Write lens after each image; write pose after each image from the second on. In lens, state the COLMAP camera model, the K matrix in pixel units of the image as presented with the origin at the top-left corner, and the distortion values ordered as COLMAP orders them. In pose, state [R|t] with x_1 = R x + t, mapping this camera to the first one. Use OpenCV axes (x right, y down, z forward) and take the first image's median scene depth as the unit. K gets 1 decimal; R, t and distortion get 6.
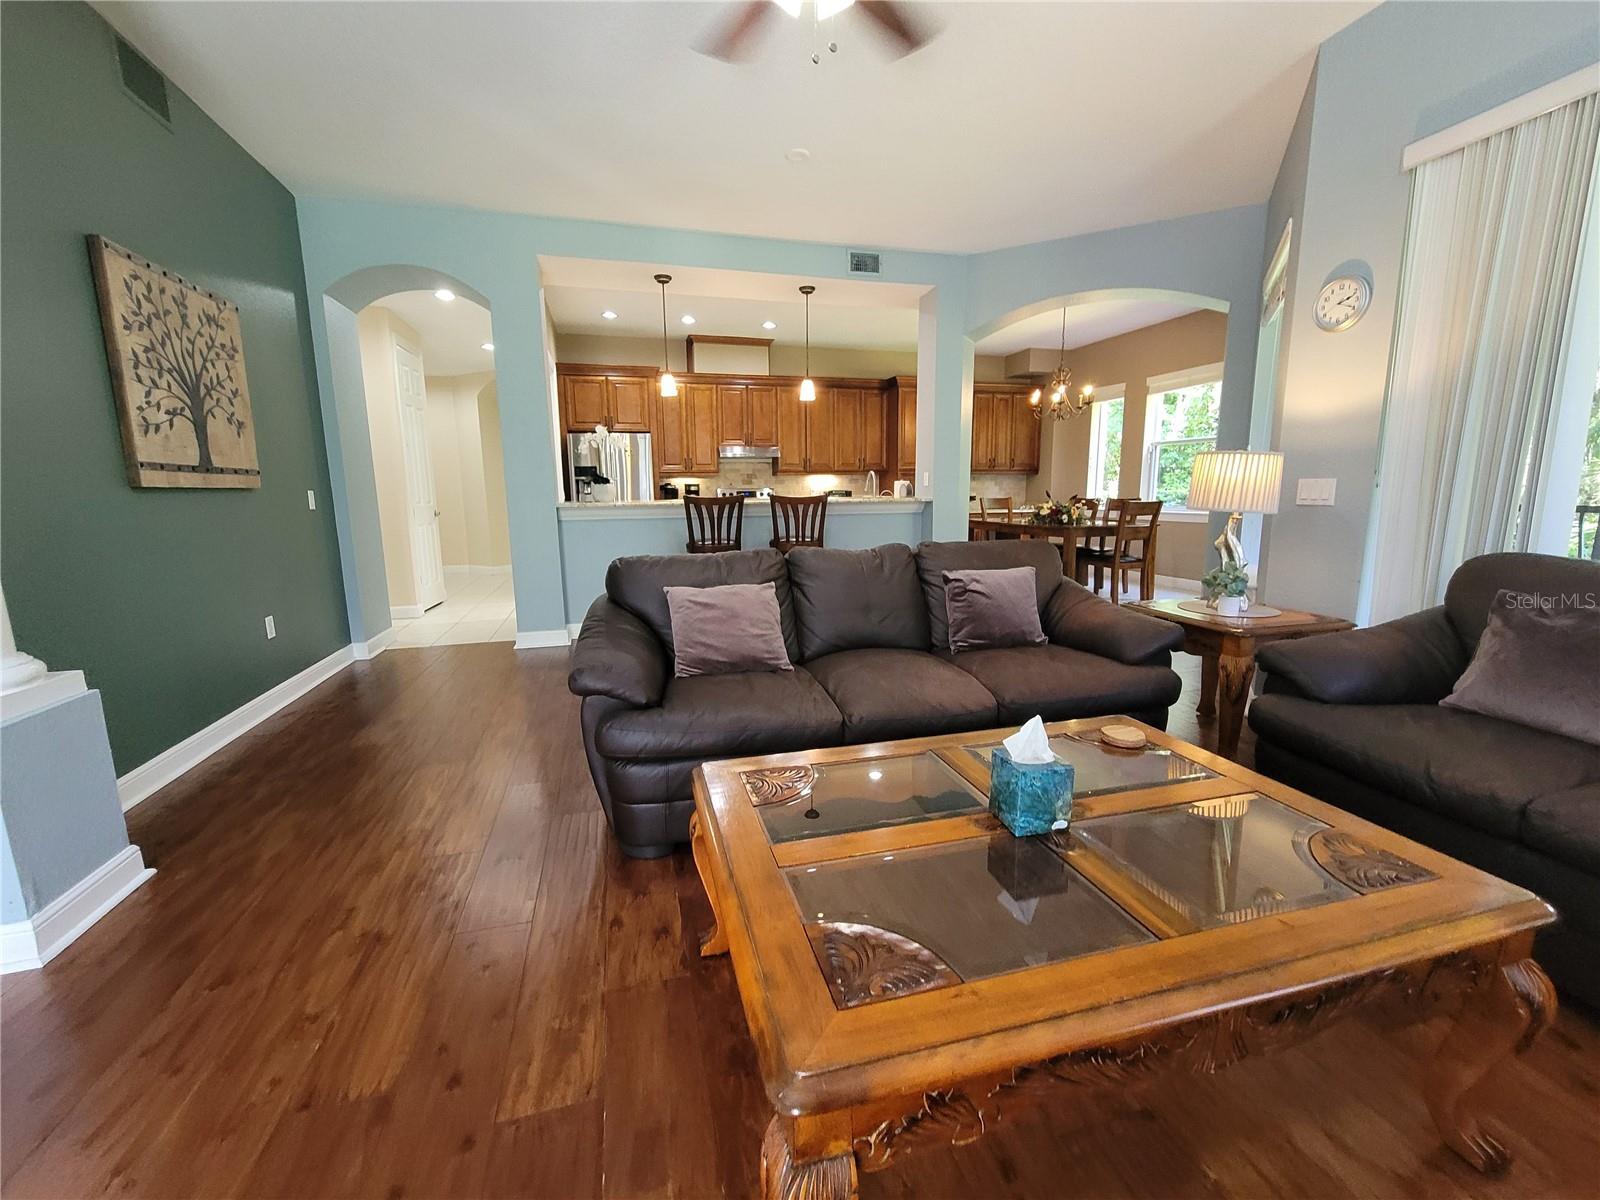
lens RADIAL K [[656.7, 0, 801.0], [0, 656.7, 604.2], [0, 0, 1]] dist [-0.007642, 0.002381]
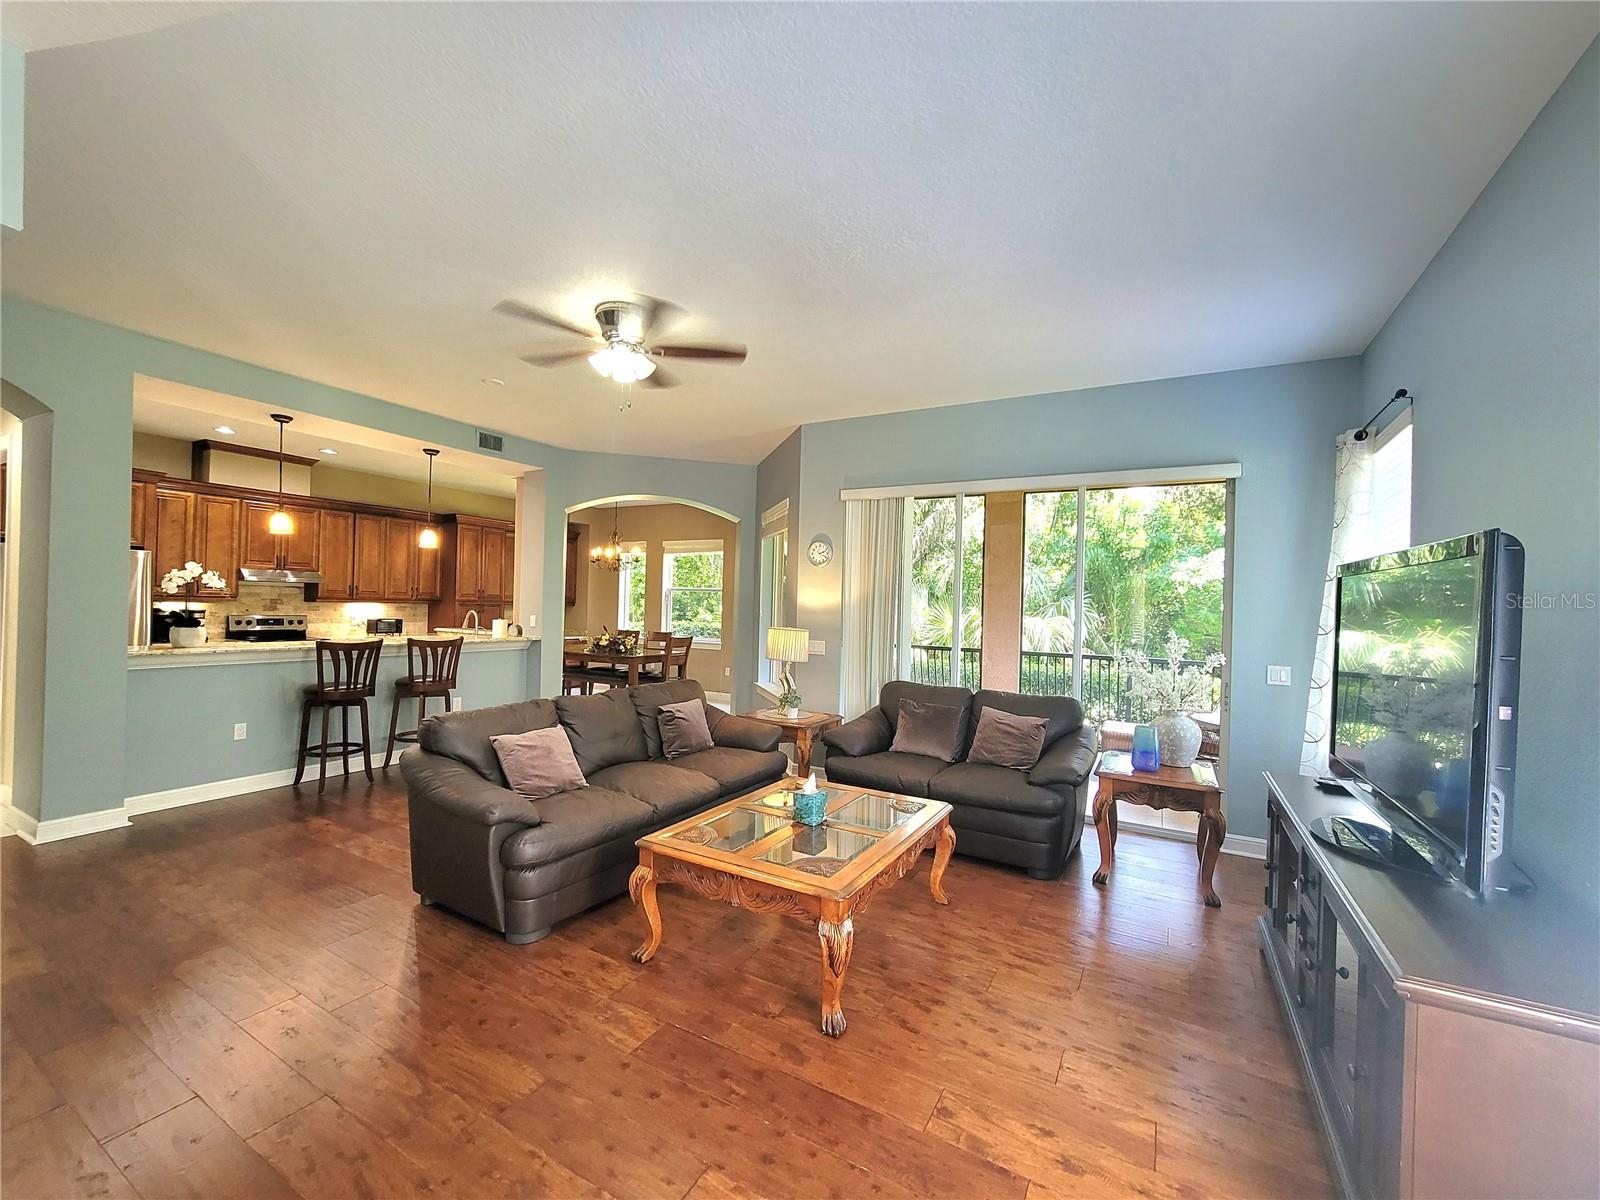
lens RADIAL K [[656.7, 0, 803.5], [0, 656.7, 602.9], [0, 0, 1]] dist [-0.007642, 0.002381]
pose [[0.701919, 0.034555, 0.711418, -0.353416], [0.084417, 0.987746, -0.131266, -0.032300], [-0.707236, 0.152194, 0.690401, -0.179721]]
